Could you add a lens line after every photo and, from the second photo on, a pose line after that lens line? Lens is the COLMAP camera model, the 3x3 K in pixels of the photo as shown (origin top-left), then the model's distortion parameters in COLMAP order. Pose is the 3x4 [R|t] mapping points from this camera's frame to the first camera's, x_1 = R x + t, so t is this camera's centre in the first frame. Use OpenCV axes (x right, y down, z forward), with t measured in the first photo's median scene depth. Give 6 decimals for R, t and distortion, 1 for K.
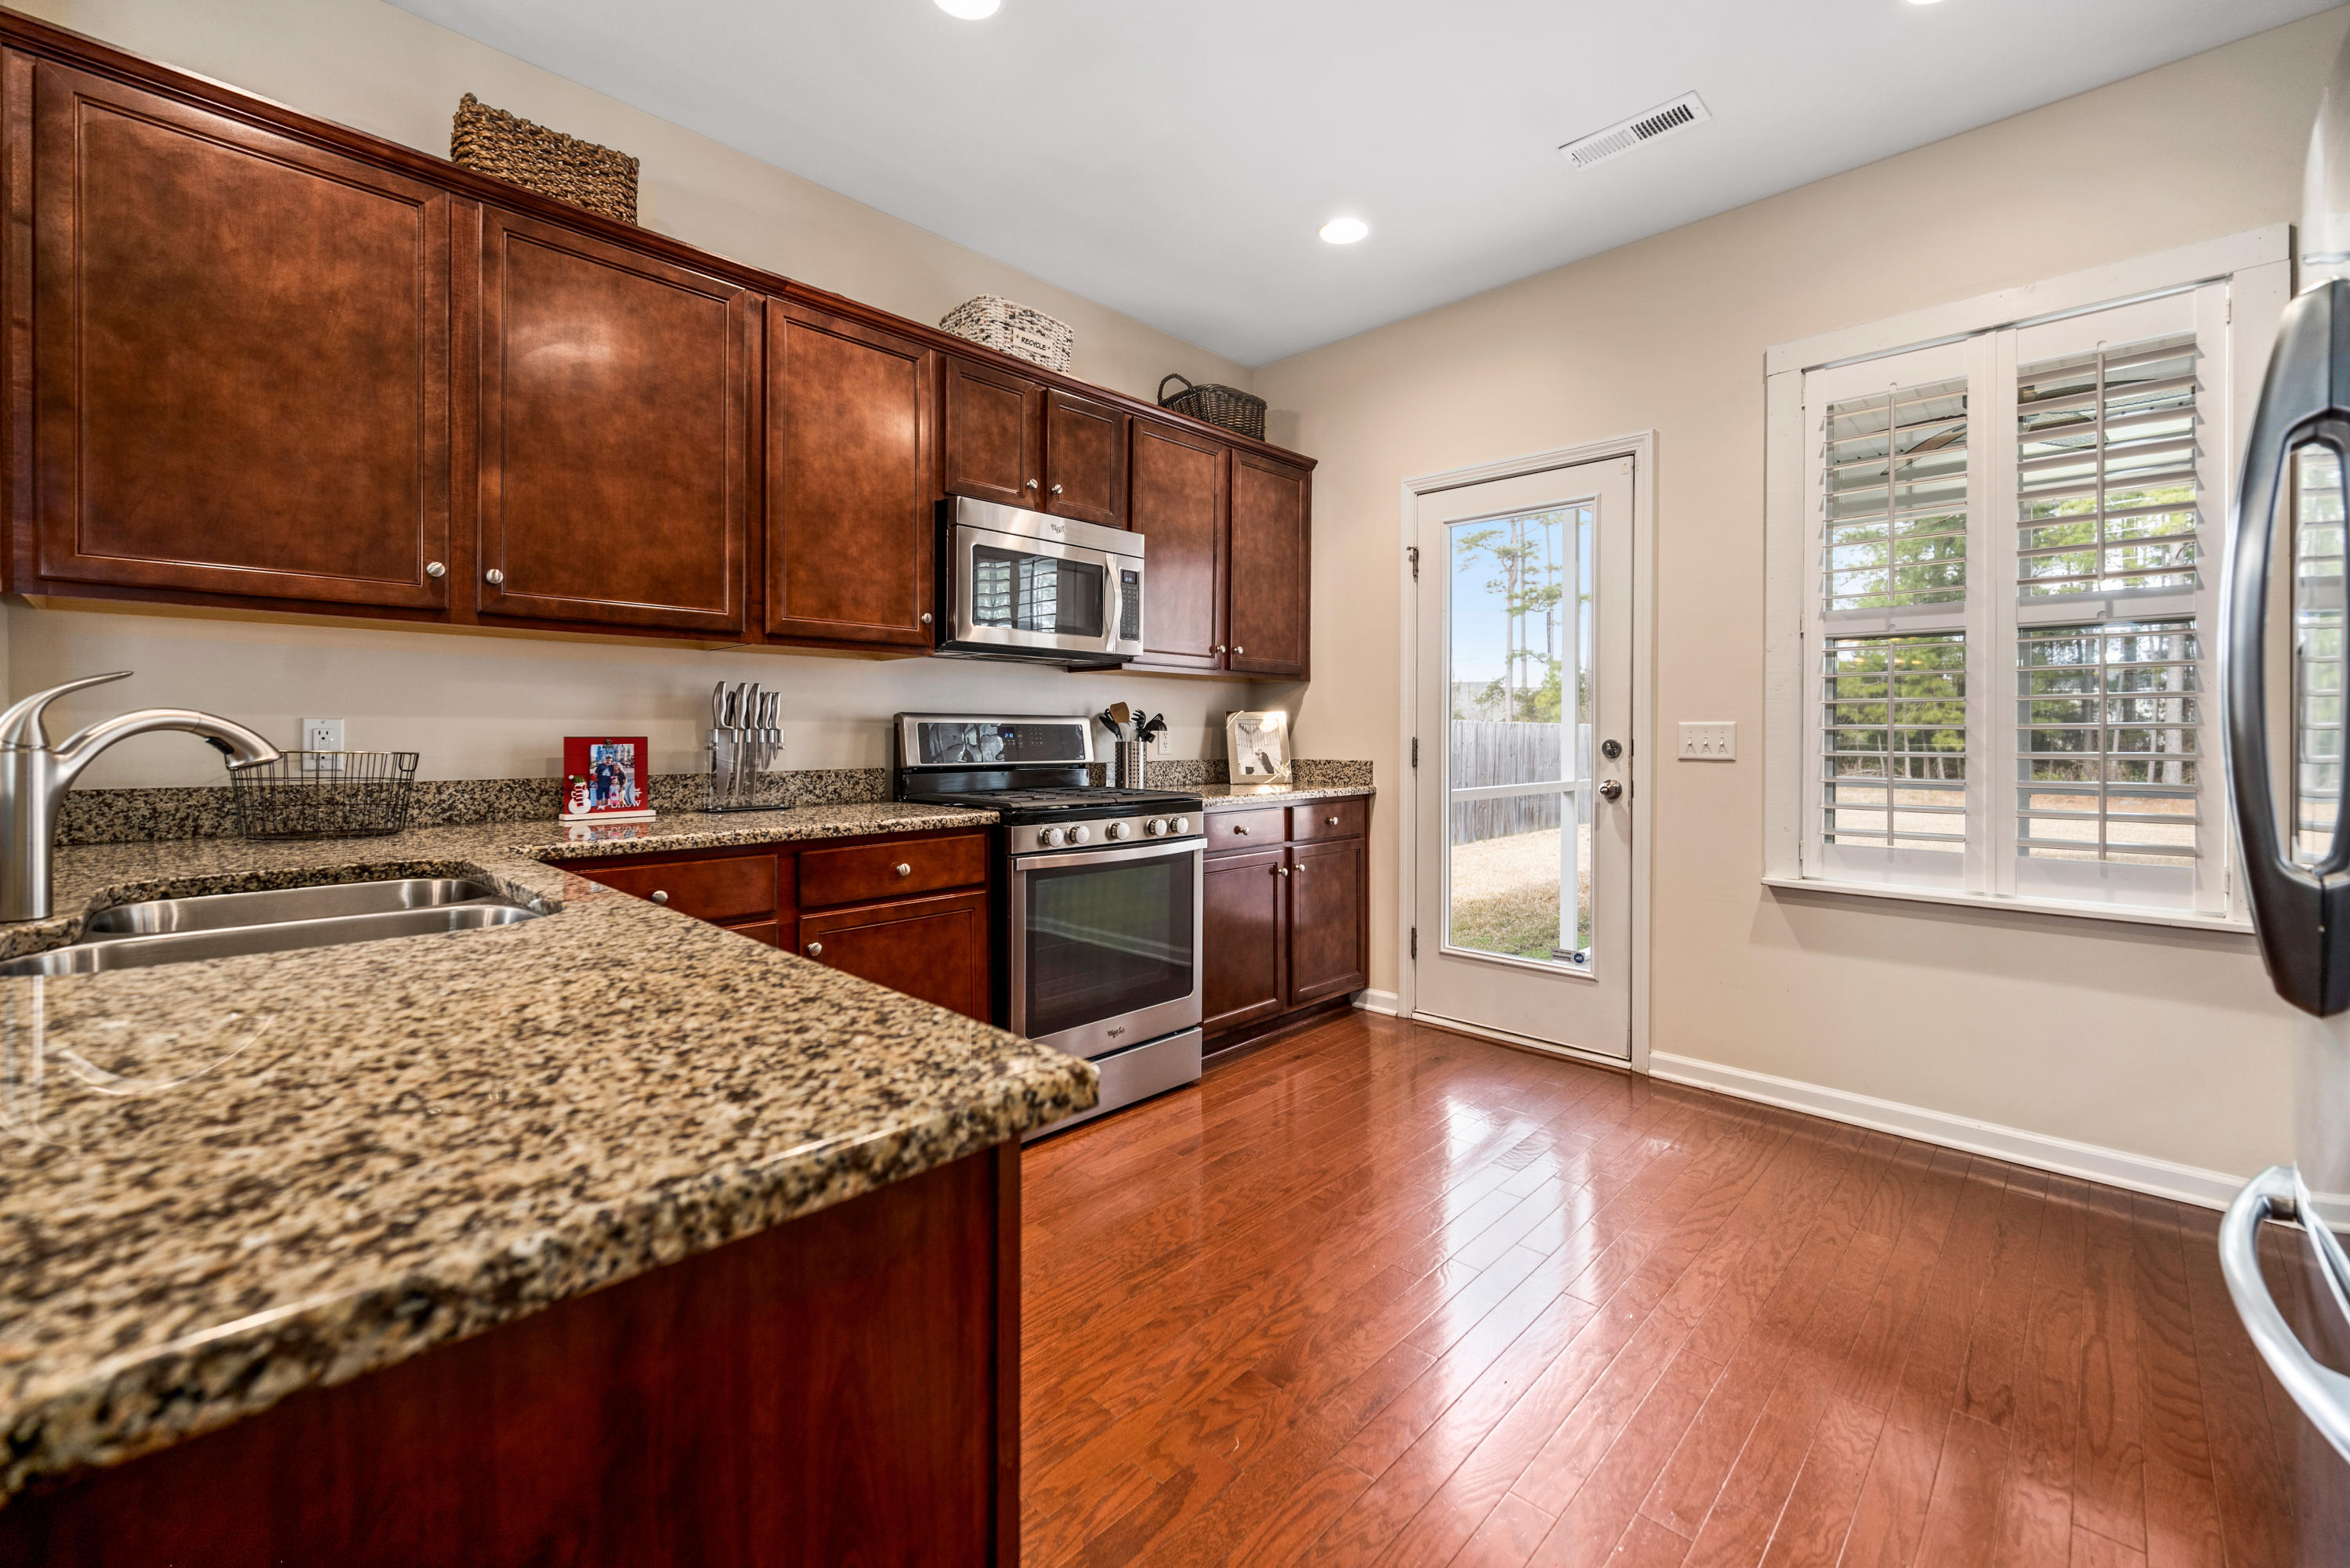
lens RADIAL K [[948.9, 0, 1194.7], [0, 948.9, 732.1], [0, 0, 1]] dist [0.002718, 0.000362]
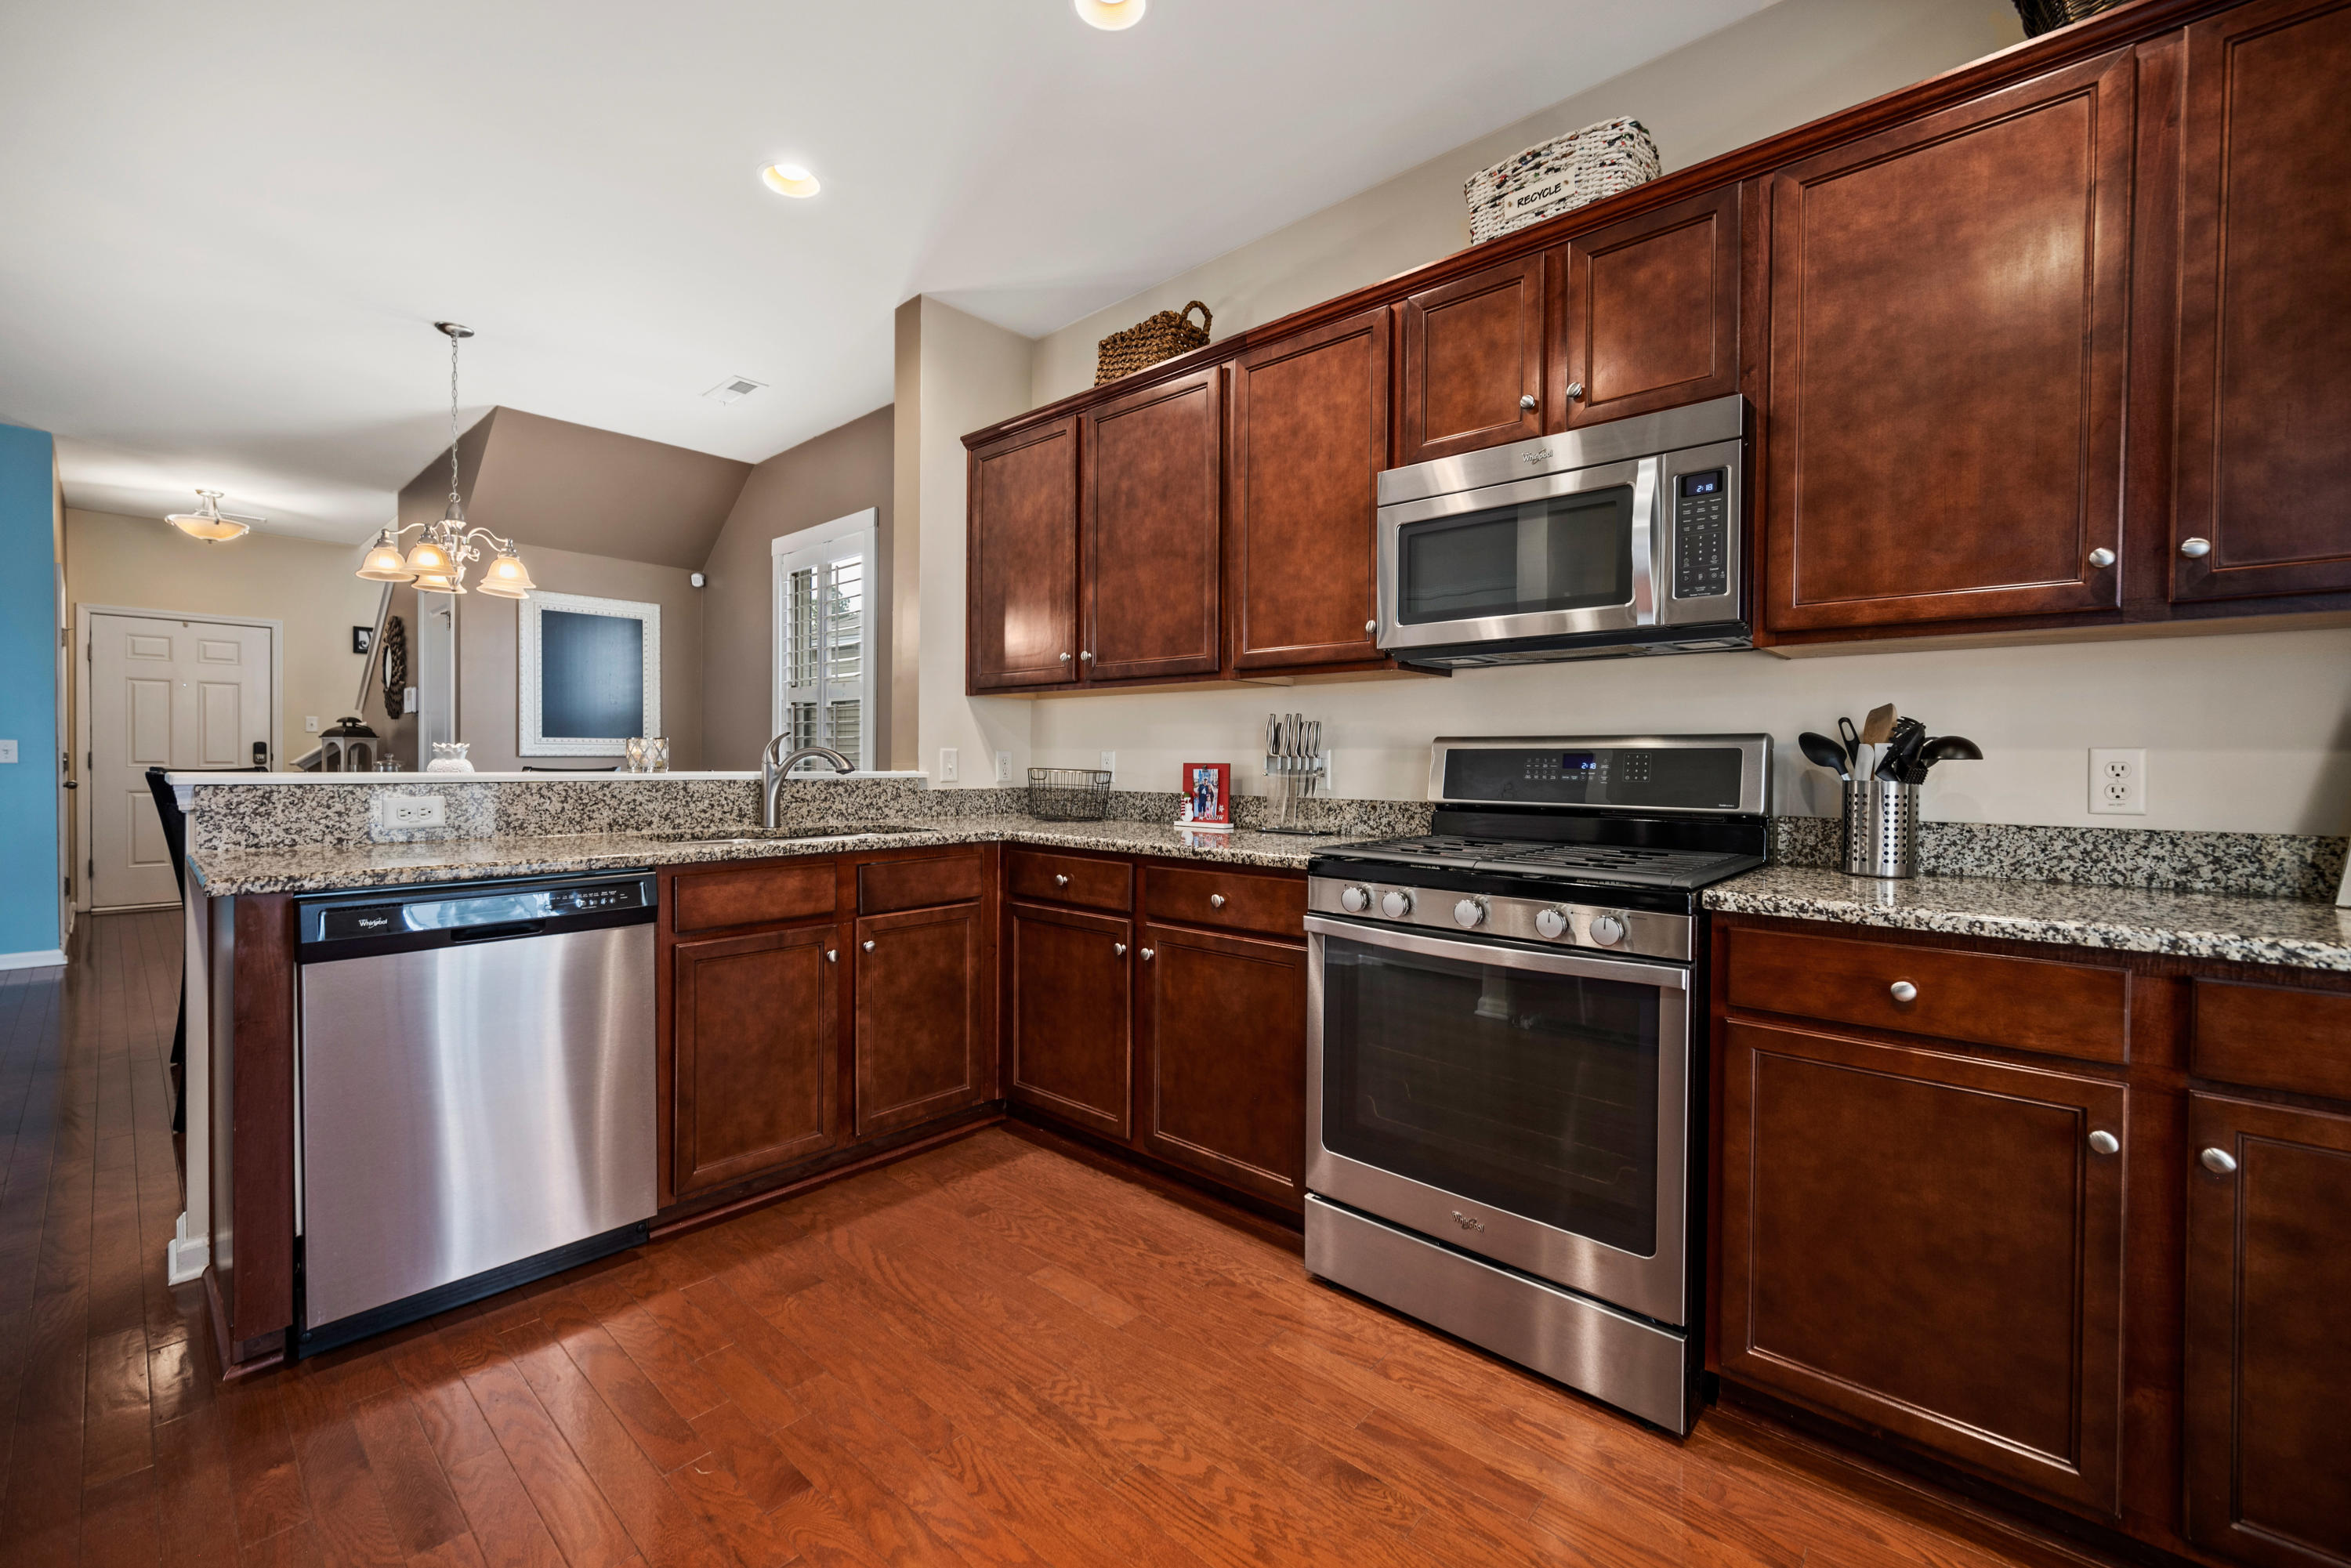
lens RADIAL K [[949.3, 0, 1162.4], [0, 949.3, 770.2], [0, 0, 1]] dist [0.002718, 0.000362]
pose [[0.031055, 0.007843, -0.999487, 0.529014], [-0.007051, 0.999946, 0.007628, 0.003974], [0.999493, 0.006810, 0.031109, 0.731791]]
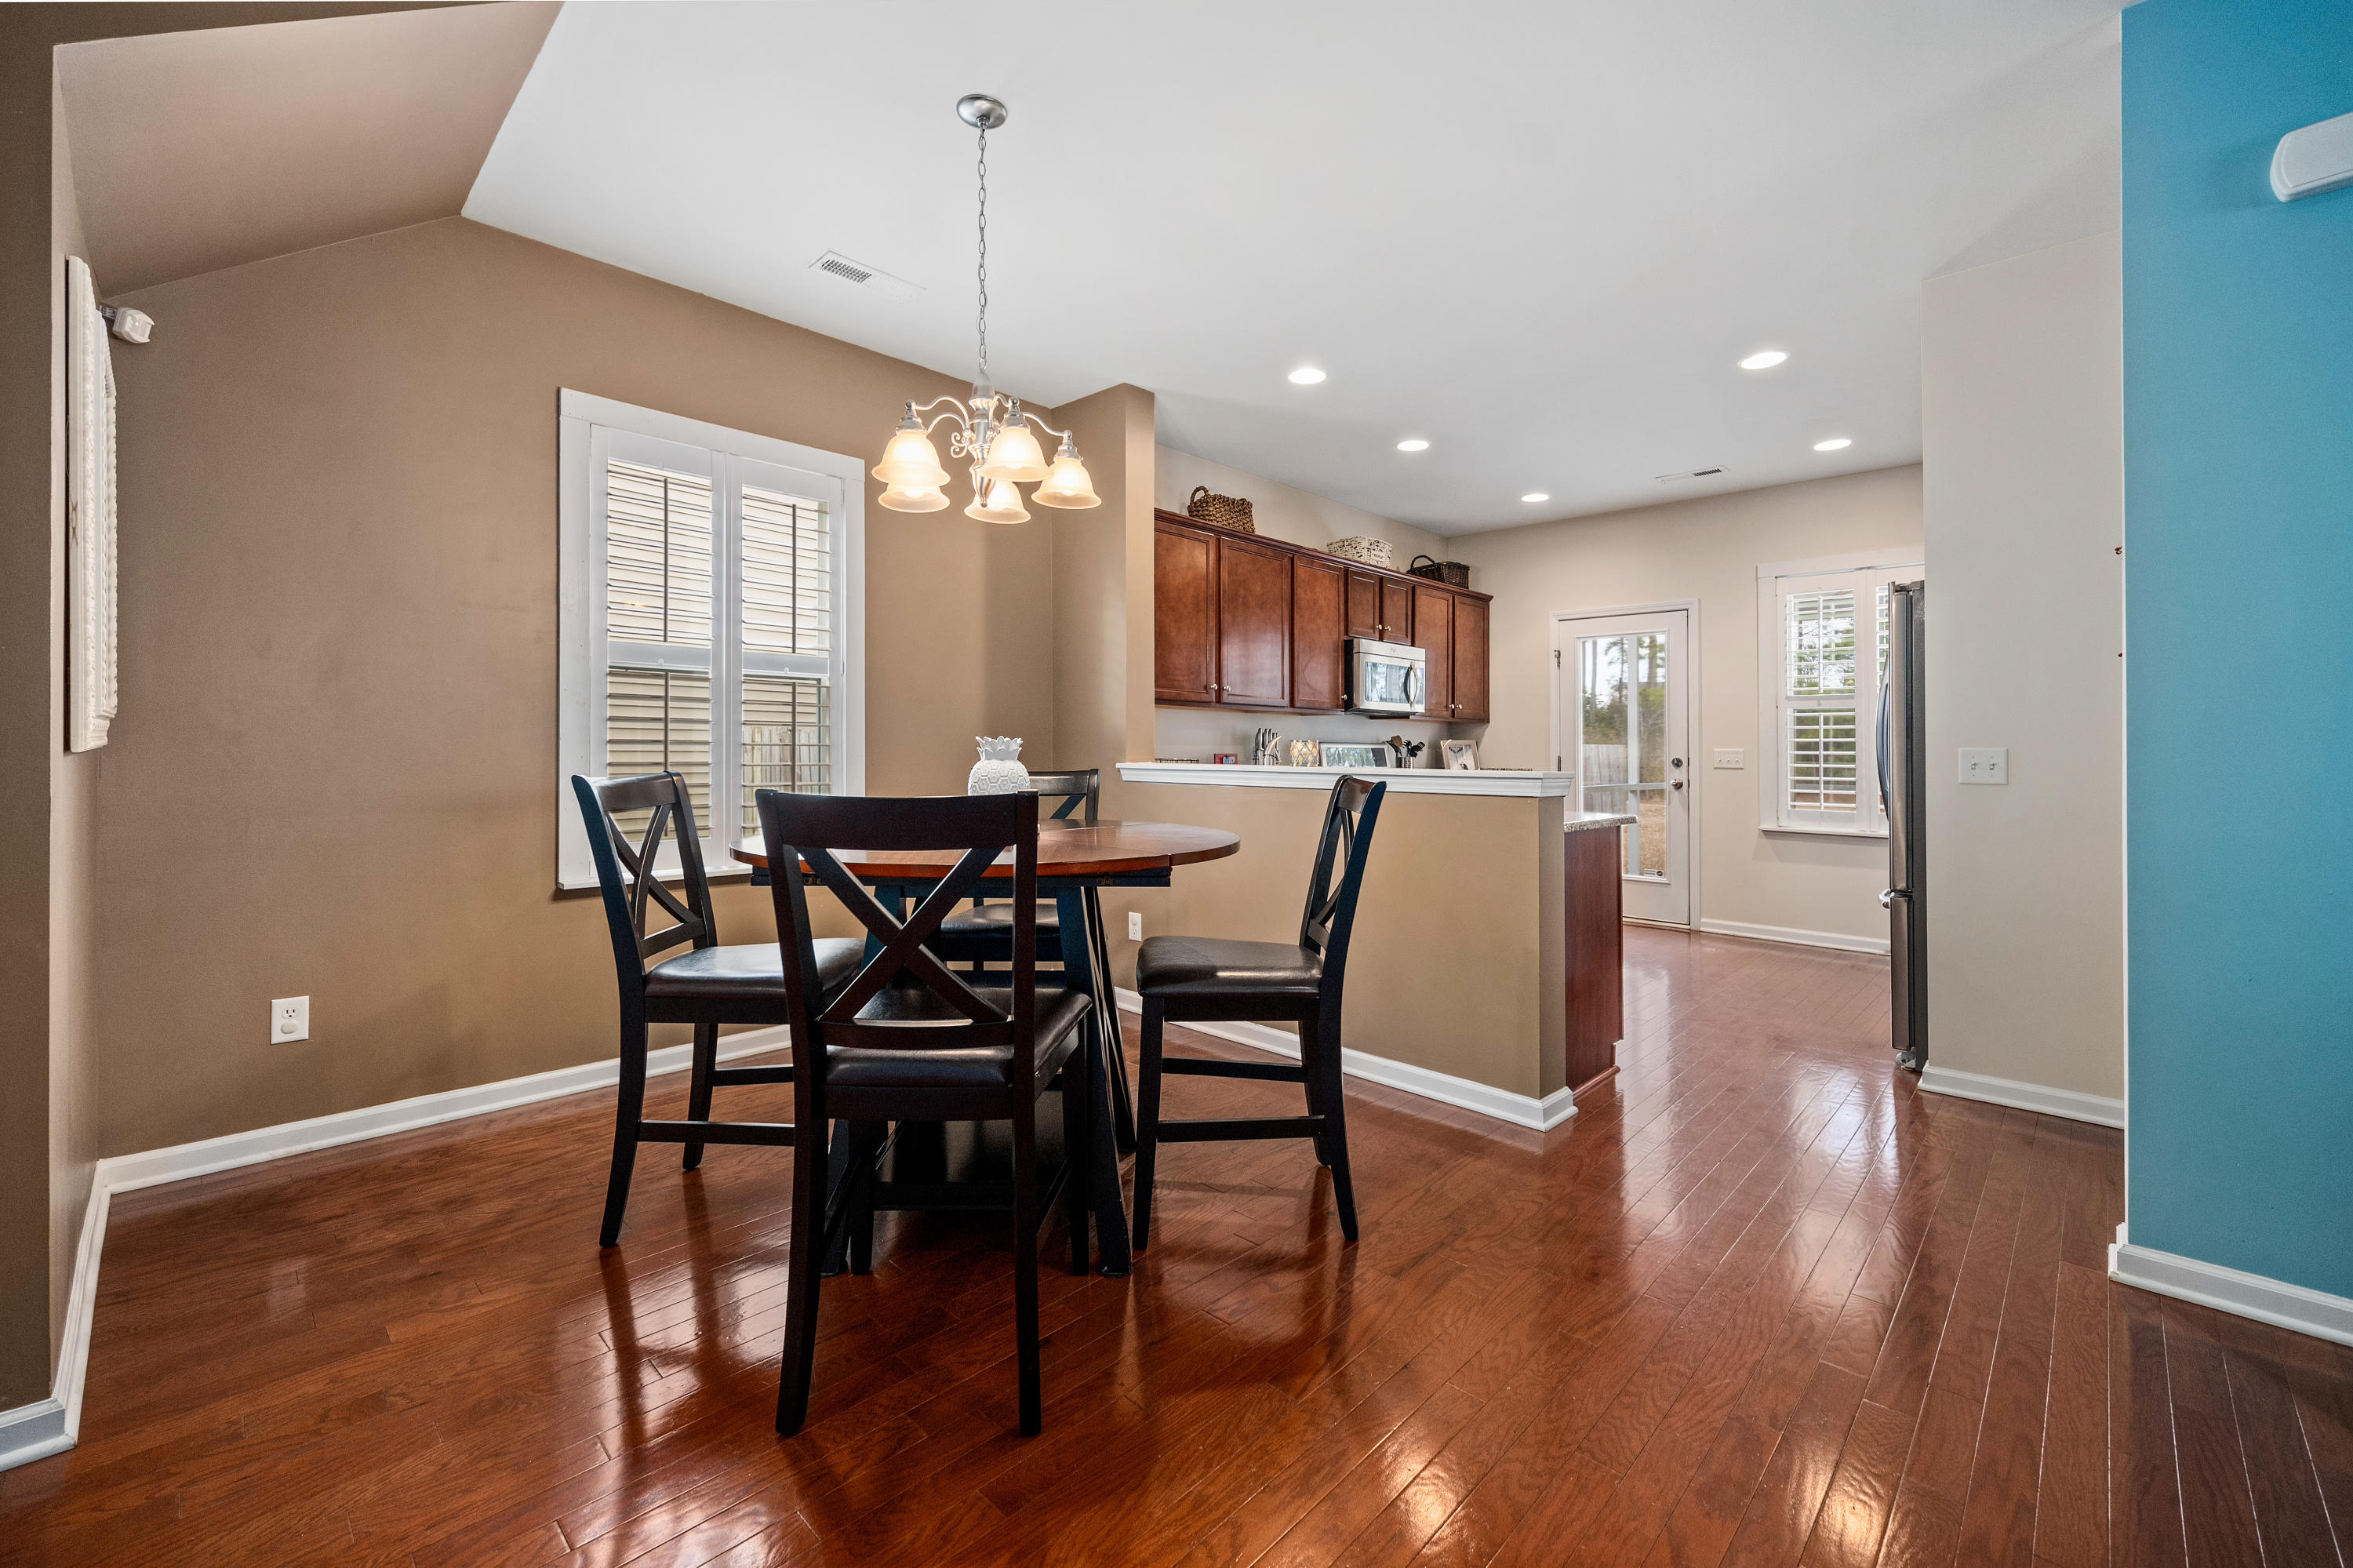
lens RADIAL K [[950.2, 0, 1148.8], [0, 950.2, 717.4], [0, 0, 1]] dist [0.002718, 0.000362]
pose [[0.999258, 0.002634, -0.038431, -0.603155], [-0.003908, 0.999444, -0.033122, -0.005922], [0.038323, 0.033248, 0.998712, -1.047421]]
